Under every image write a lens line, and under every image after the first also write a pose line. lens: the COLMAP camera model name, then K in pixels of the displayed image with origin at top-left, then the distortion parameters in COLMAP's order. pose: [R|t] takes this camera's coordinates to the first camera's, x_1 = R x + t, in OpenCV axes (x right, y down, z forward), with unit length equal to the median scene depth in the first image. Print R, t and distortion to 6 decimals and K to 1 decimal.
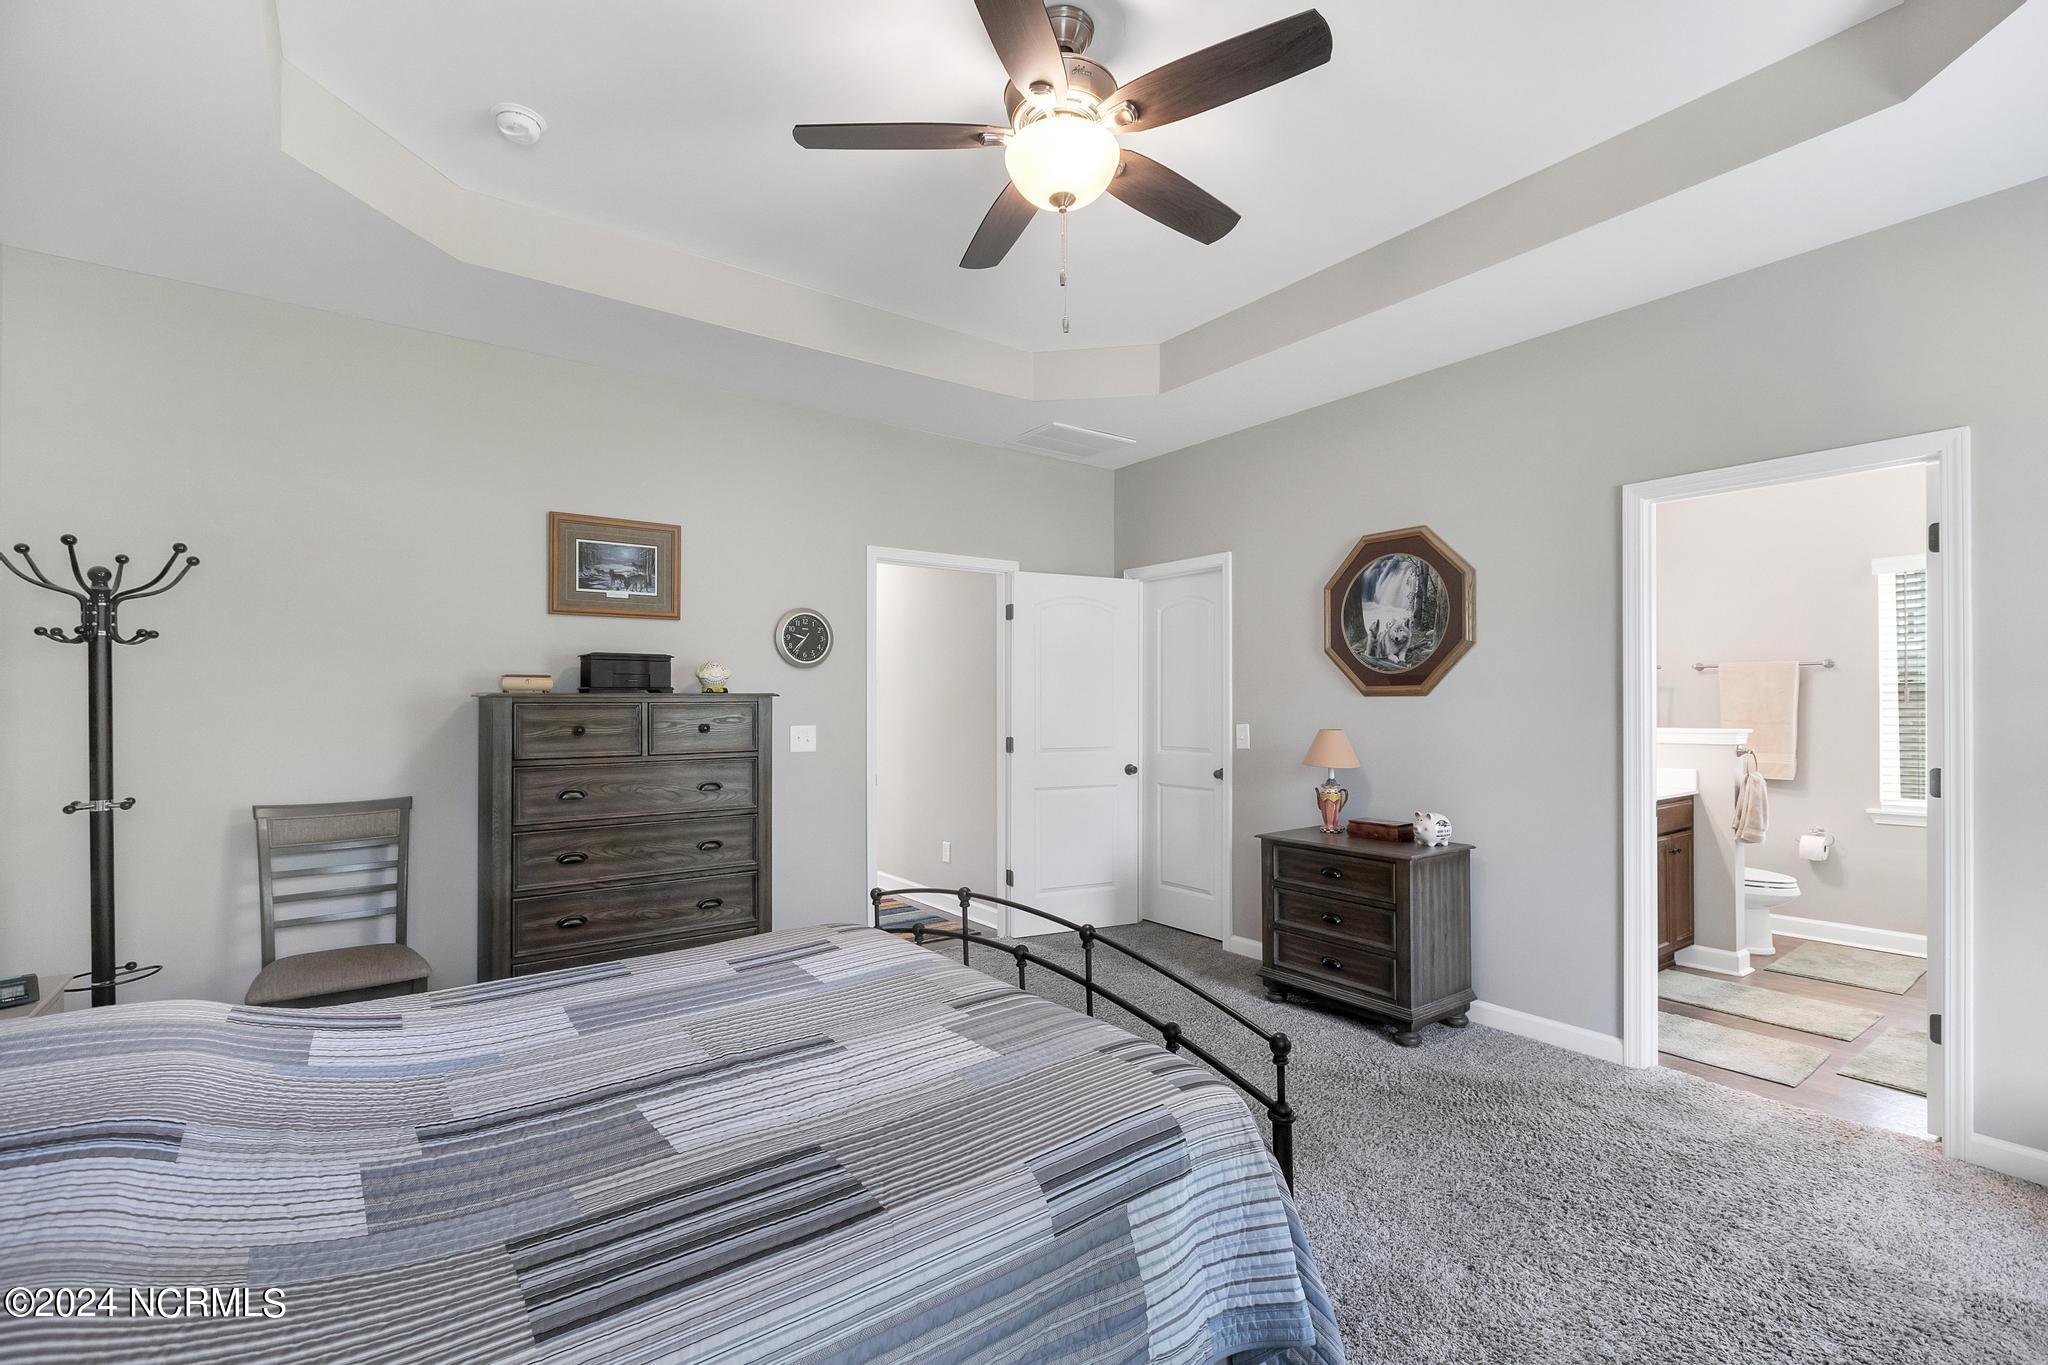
lens RADIAL K [[887.4, 0, 1023.4], [0, 887.4, 694.0], [0, 0, 1]] dist [-0.018189, -0.000122]
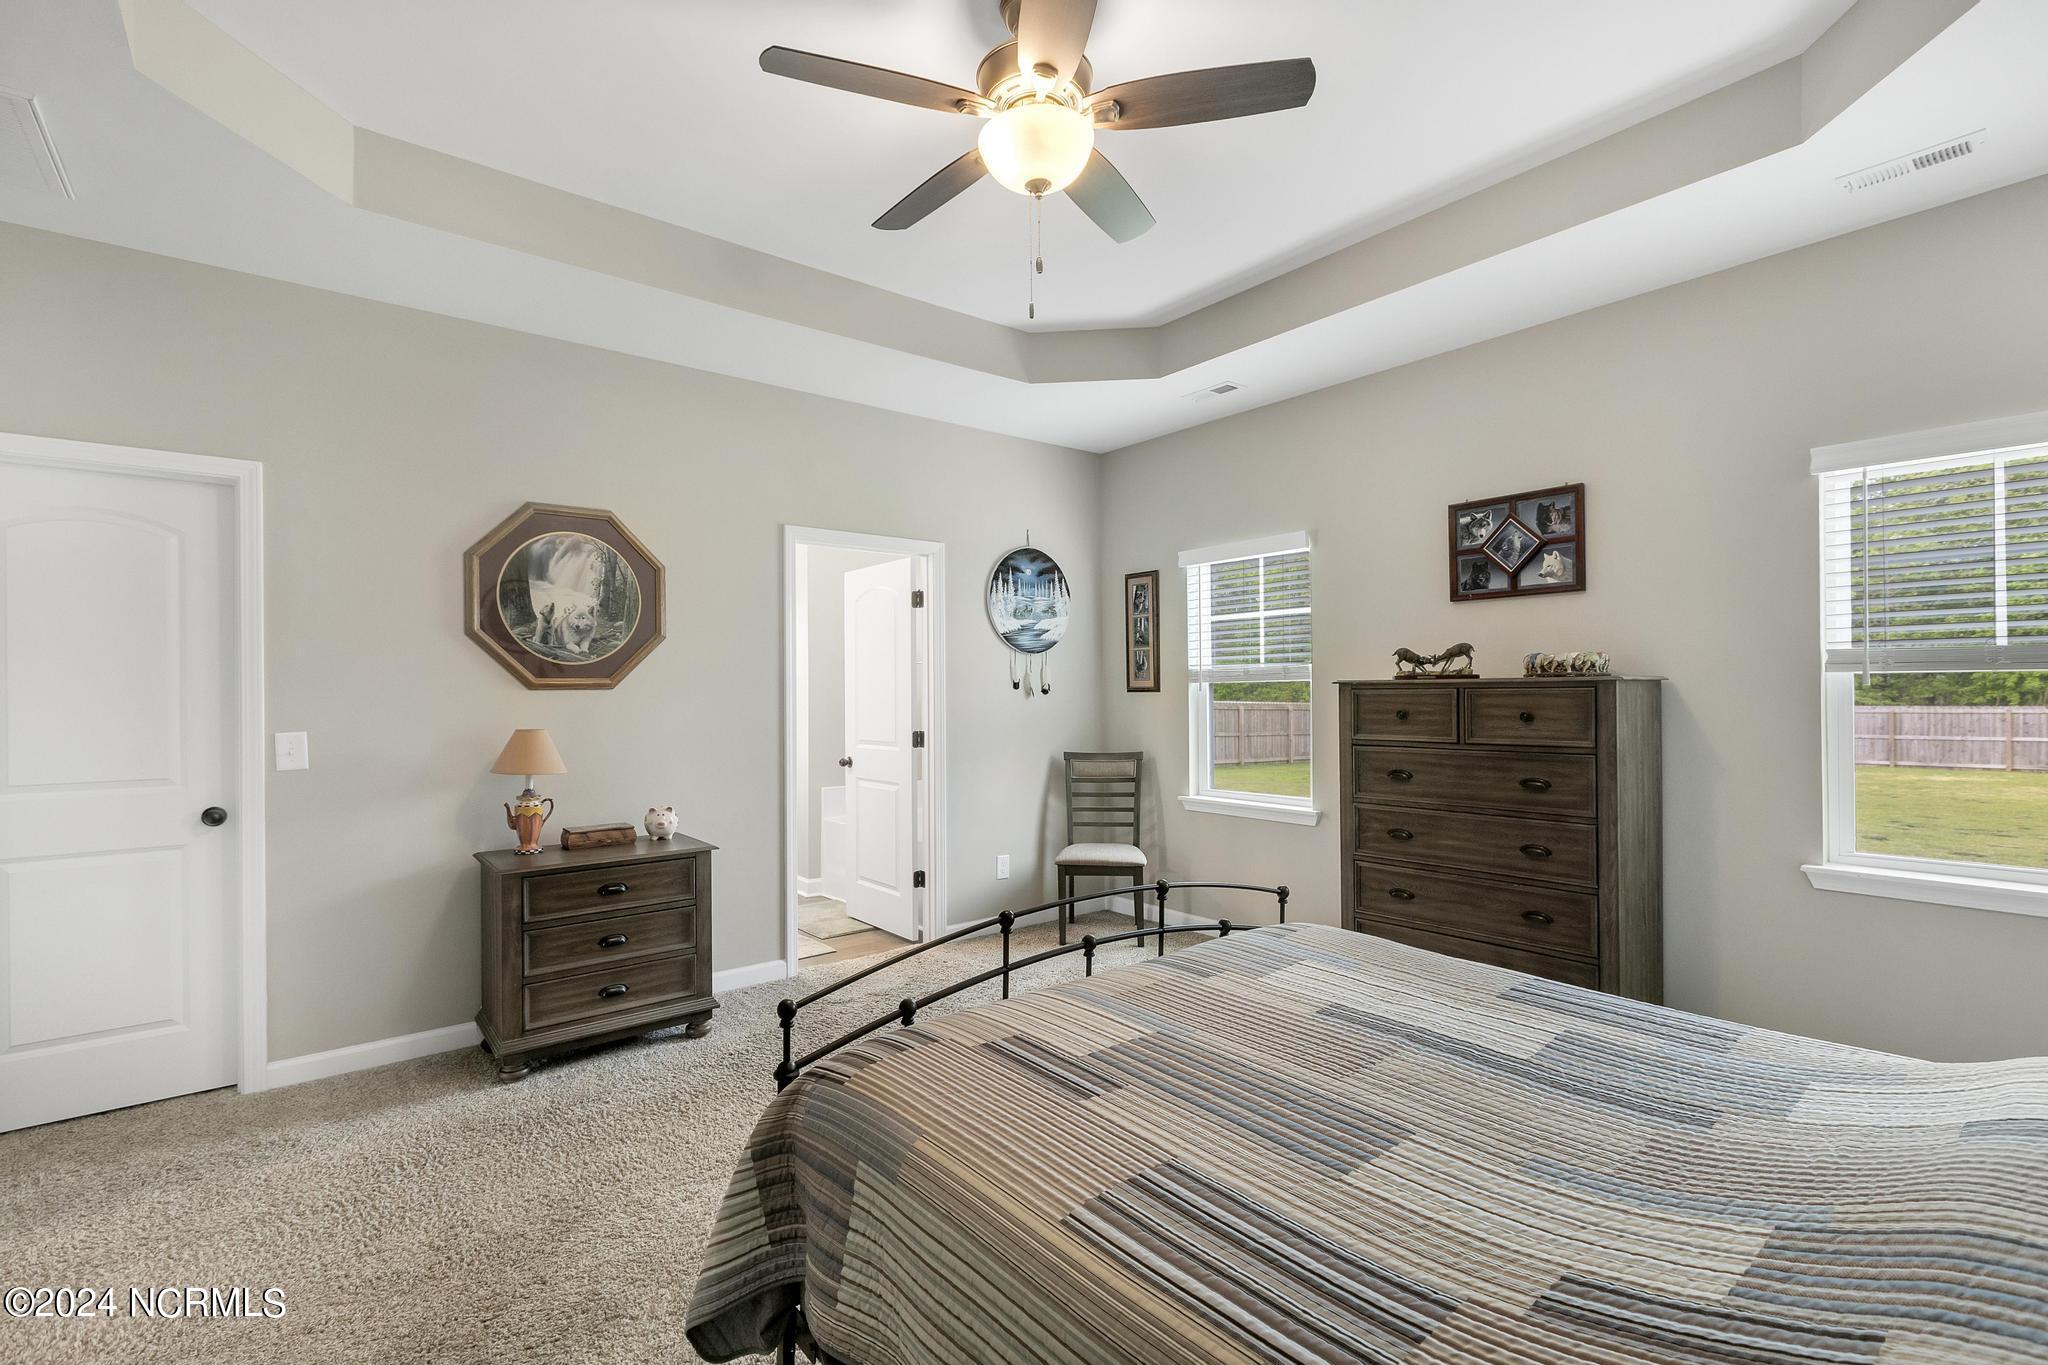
lens RADIAL K [[911.2, 0, 1019.0], [0, 911.2, 690.9], [0, 0, 1]] dist [0.003515, -0.000091]
pose [[-0.040252, 0.001088, 0.999189, -0.542540], [-0.003057, 0.999995, -0.001212, 0.003569], [-0.999185, -0.003104, -0.040249, 0.590887]]
